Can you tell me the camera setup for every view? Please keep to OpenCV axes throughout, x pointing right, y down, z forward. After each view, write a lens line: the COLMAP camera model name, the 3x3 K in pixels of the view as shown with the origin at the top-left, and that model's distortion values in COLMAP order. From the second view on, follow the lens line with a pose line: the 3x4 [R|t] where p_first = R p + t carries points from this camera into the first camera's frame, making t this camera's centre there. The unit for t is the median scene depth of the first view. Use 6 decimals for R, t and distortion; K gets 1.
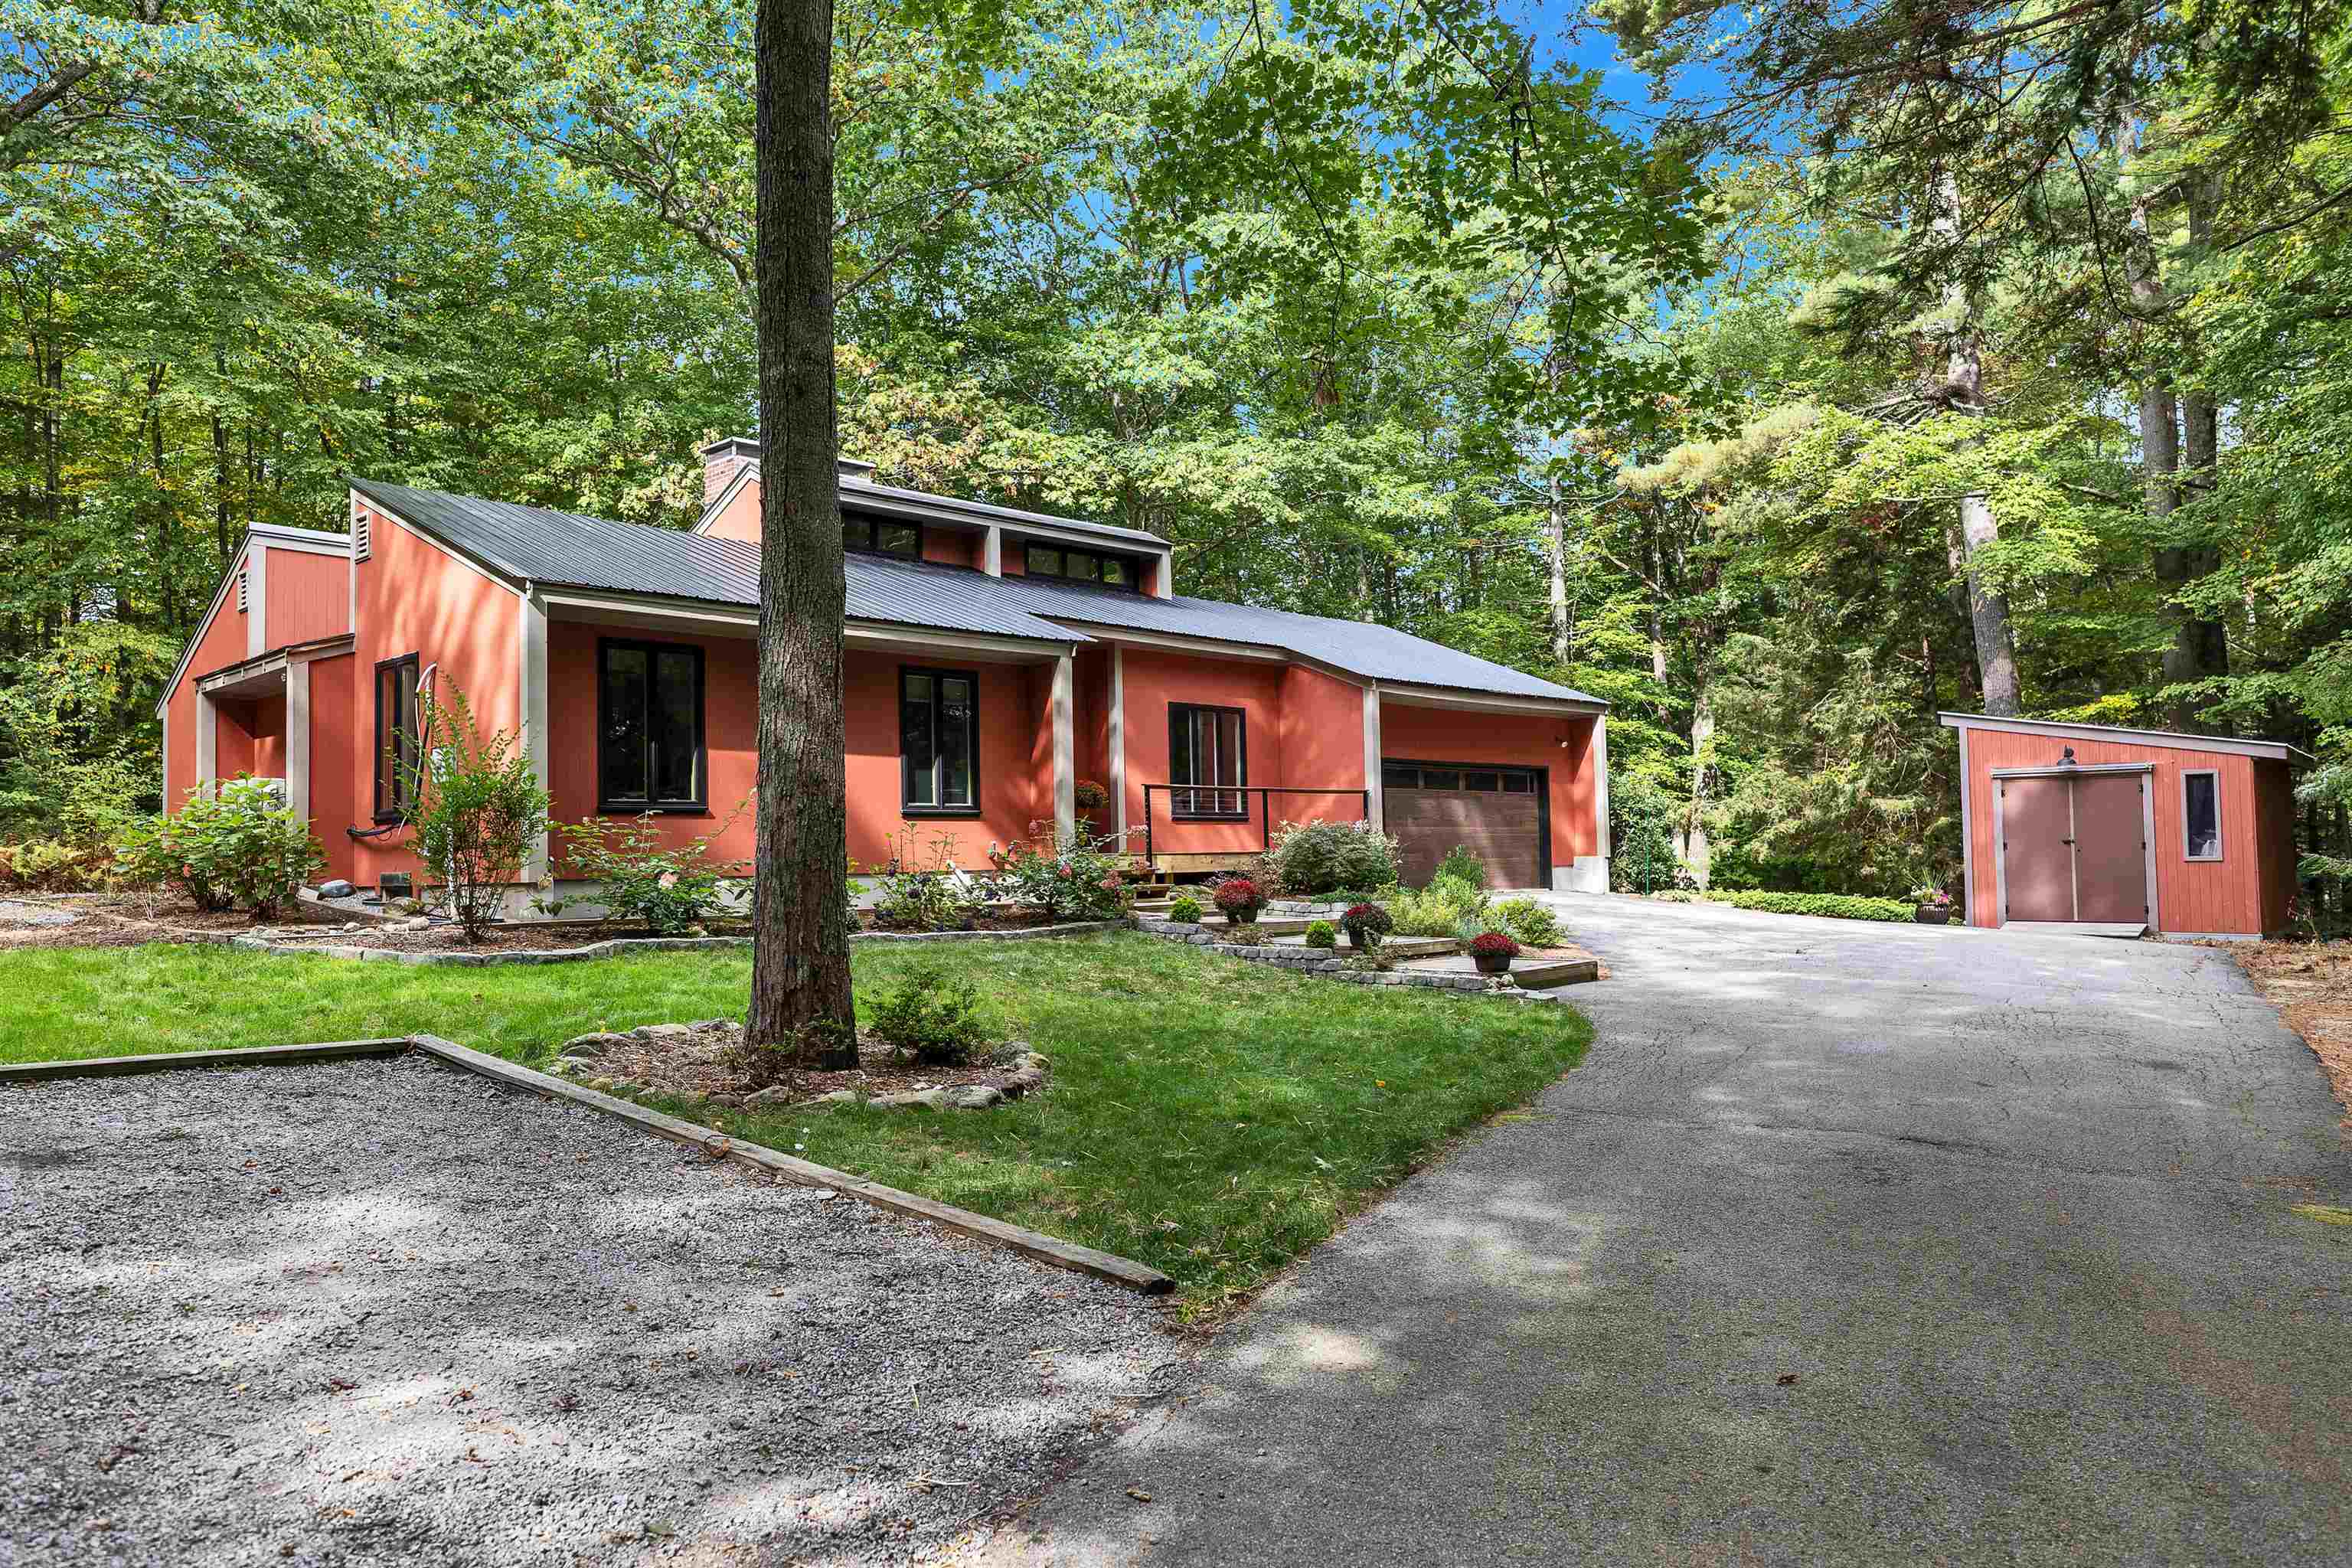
lens RADIAL K [[1566.7, 0, 1143.5], [0, 1566.7, 791.9], [0, 0, 1]] dist [0.027545, -0.003013]
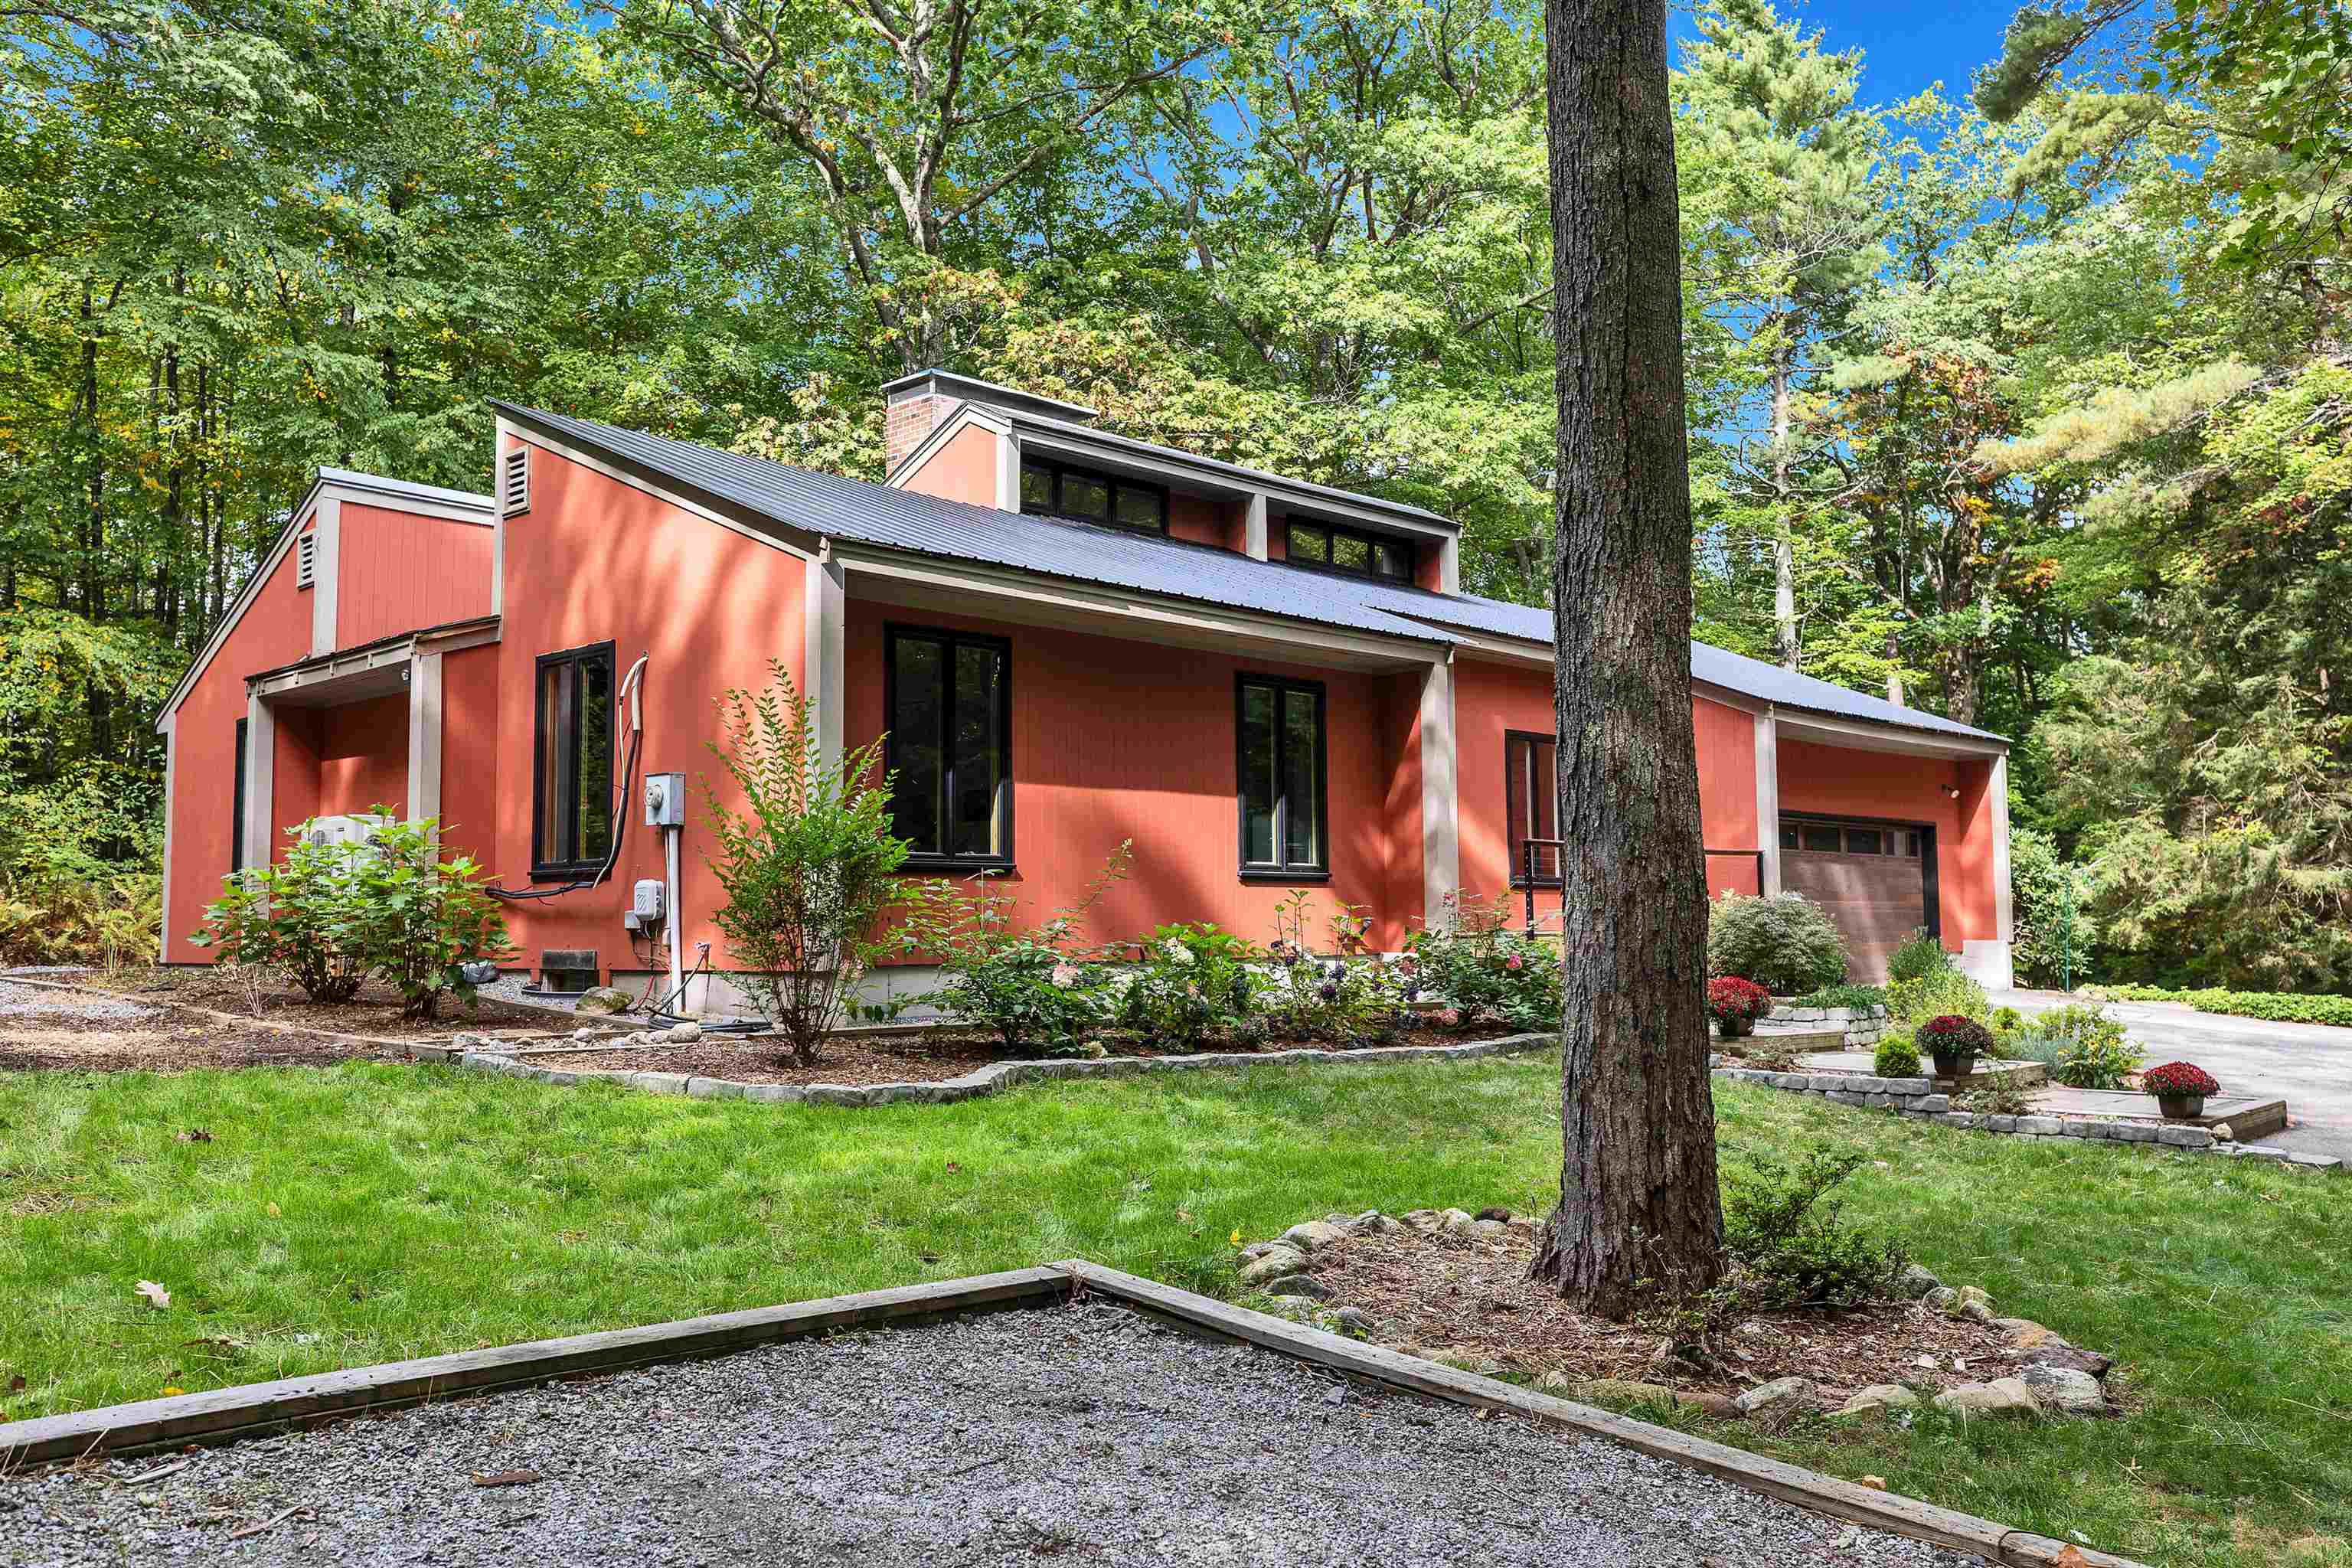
lens RADIAL K [[1884.9, 0, 1169.7], [0, 1884.9, 775.2], [0, 0, 1]] dist [-0.003067, 0.019895]
pose [[0.999838, 0.014290, 0.010938, -0.148743], [-0.013879, 0.999226, -0.036800, -0.000048], [-0.011456, 0.036642, 0.999263, 0.101741]]
